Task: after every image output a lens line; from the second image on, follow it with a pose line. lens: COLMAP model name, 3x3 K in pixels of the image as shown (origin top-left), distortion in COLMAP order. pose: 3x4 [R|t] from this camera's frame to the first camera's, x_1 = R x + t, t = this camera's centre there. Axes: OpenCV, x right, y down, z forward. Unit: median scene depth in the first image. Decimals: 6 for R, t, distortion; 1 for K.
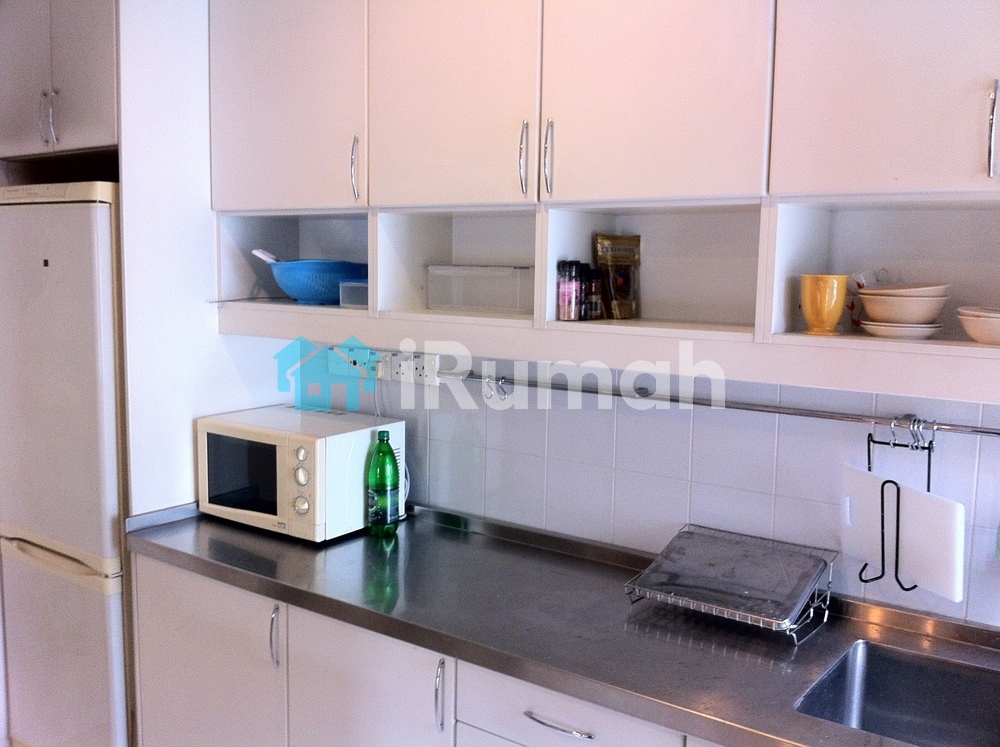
lens RADIAL K [[965.9, 0, 503.5], [0, 965.9, 373.0], [0, 0, 1]] dist [0.135022, -0.374903]
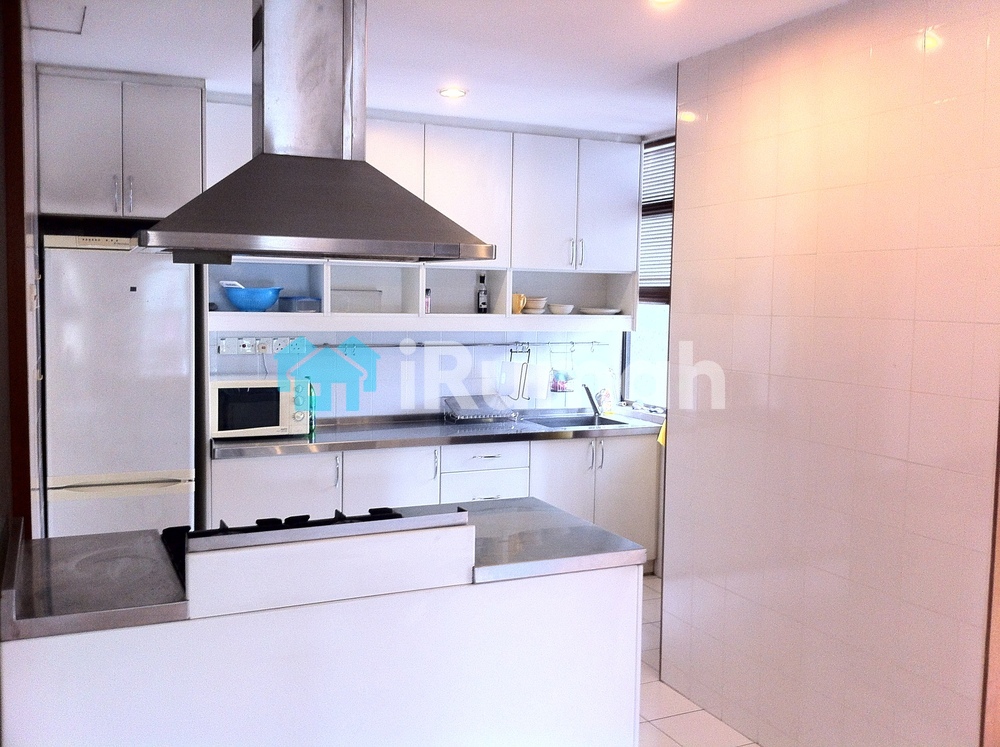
lens RADIAL K [[965.9, 0, 503.5], [0, 965.9, 373.0], [0, 0, 1]] dist [0.135022, -0.374903]
pose [[0.474528, -0.077469, 0.876825, -1.973060], [0.093819, 0.994897, 0.037127, 0.021884], [-0.875226, 0.064645, 0.479375, -0.314266]]
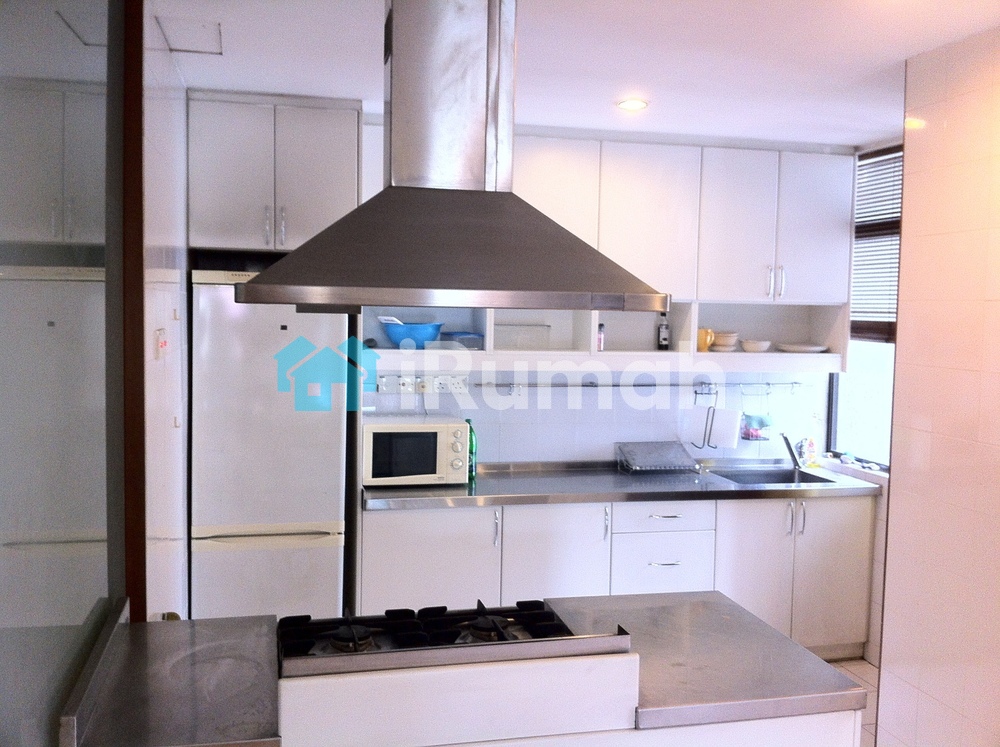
lens RADIAL K [[965.9, 0, 503.5], [0, 965.9, 373.0], [0, 0, 1]] dist [0.135022, -0.374903]
pose [[0.633896, -0.054413, 0.771501, -1.744474], [0.080858, 0.996718, 0.003862, -0.031009], [-0.769180, 0.059934, 0.636216, -0.207765]]
